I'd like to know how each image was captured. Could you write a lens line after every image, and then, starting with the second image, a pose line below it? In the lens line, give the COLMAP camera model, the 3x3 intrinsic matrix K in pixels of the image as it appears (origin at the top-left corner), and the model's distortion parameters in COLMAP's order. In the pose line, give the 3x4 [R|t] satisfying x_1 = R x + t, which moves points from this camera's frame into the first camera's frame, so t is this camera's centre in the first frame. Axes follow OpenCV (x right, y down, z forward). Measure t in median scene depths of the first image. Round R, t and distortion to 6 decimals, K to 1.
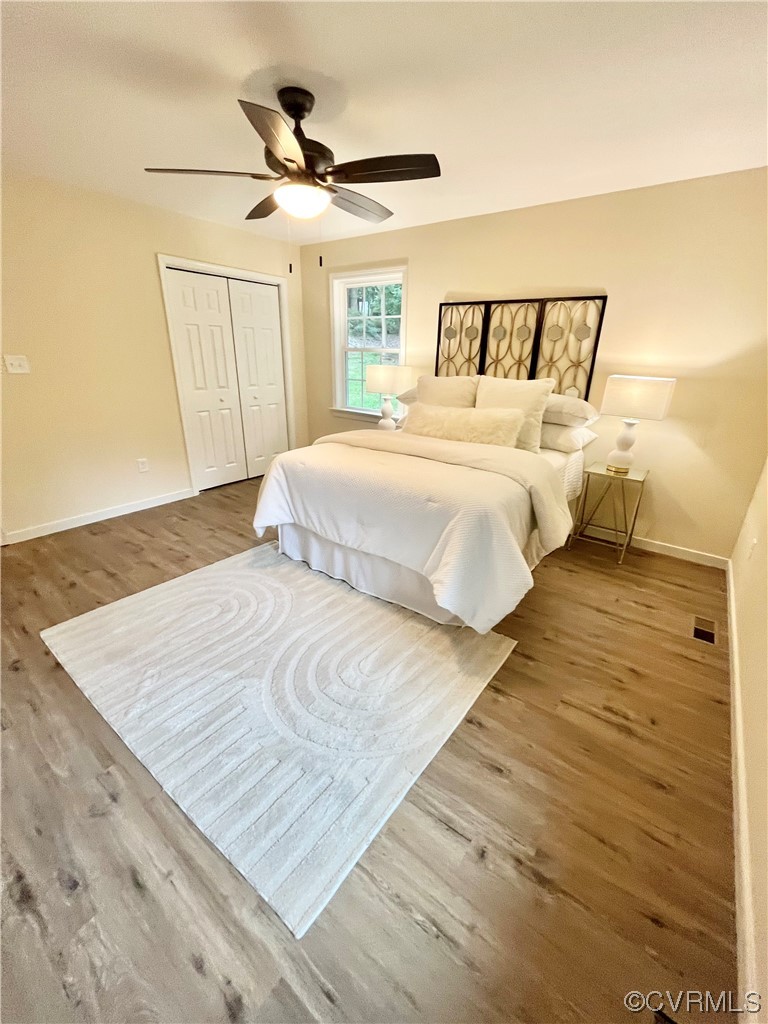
lens RADIAL K [[415.8, 0, 389.6], [0, 415.8, 511.4], [0, 0, 1]] dist [0.000898, -0.000036]
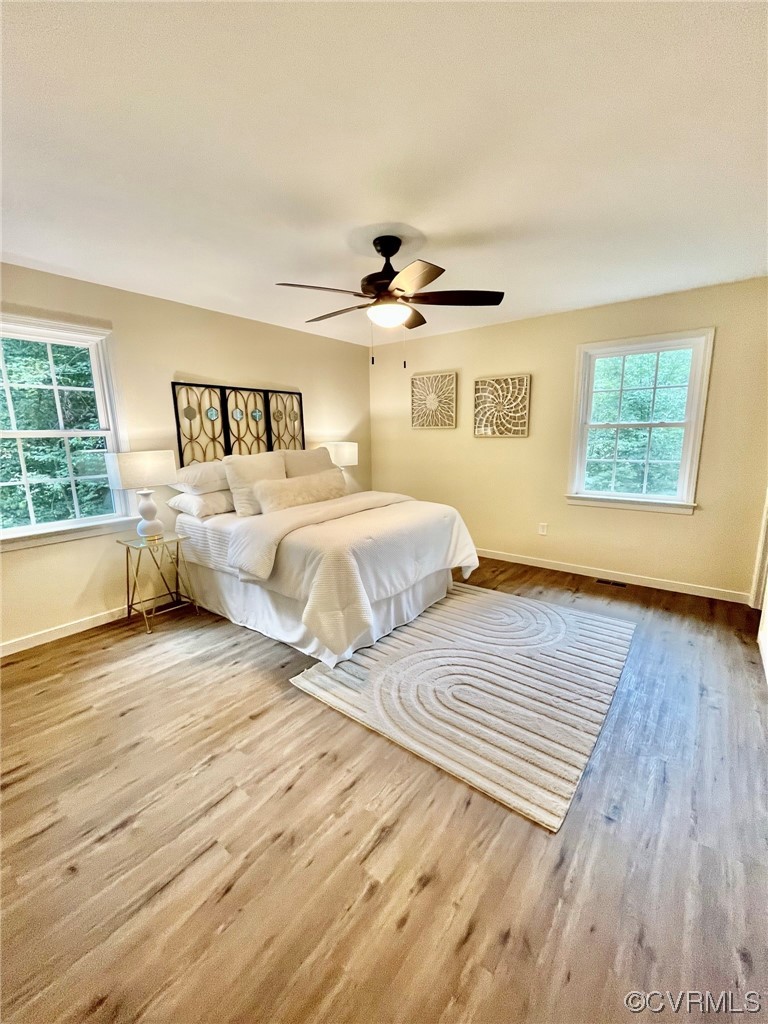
lens RADIAL K [[416.4, 0, 388.9], [0, 416.4, 512.2], [0, 0, 1]] dist [-0.001980, 0.000241]
pose [[0.010361, -0.212059, 0.977202, -0.891216], [0.376051, 0.906341, 0.192695, -0.262729], [-0.926541, 0.365481, 0.089136, 0.639959]]
